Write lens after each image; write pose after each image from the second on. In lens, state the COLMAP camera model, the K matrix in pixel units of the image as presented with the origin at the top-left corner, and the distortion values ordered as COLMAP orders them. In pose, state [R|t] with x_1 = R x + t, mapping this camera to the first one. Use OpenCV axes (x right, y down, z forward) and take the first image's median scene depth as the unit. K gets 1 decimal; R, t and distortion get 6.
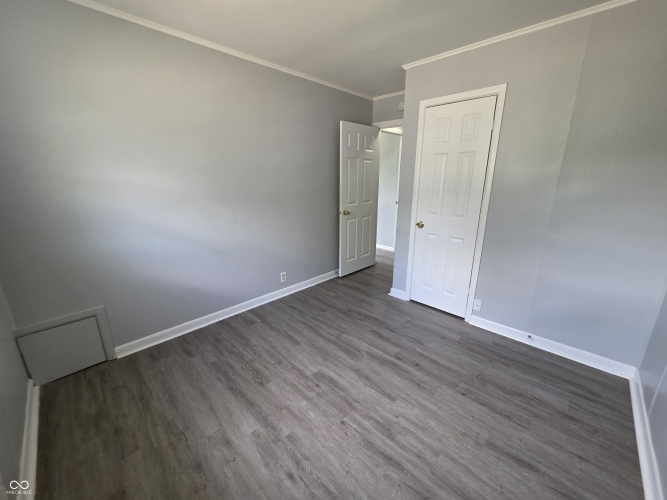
lens RADIAL K [[266.3, 0, 333.8], [0, 266.3, 248.4], [0, 0, 1]] dist [0.001624, -0.000354]
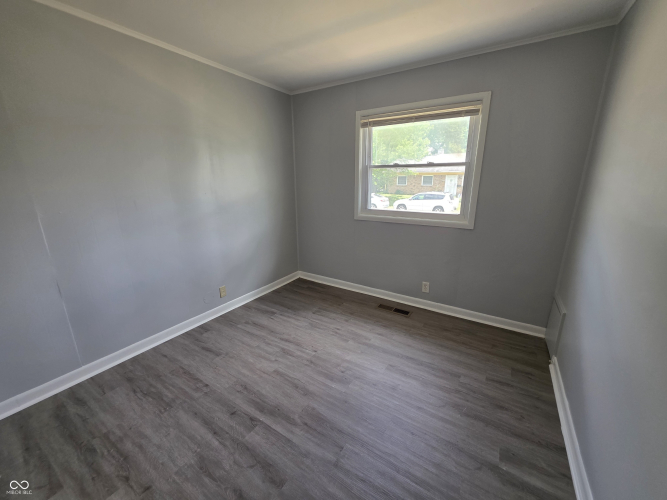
lens RADIAL K [[266.3, 0, 333.4], [0, 266.3, 249.5], [0, 0, 1]] dist [0.001624, -0.000354]
pose [[-0.979034, 0.052505, -0.196814, 0.133040], [-0.053639, 0.865656, 0.497758, -0.372979], [0.196508, 0.497879, -0.844690, 1.346381]]
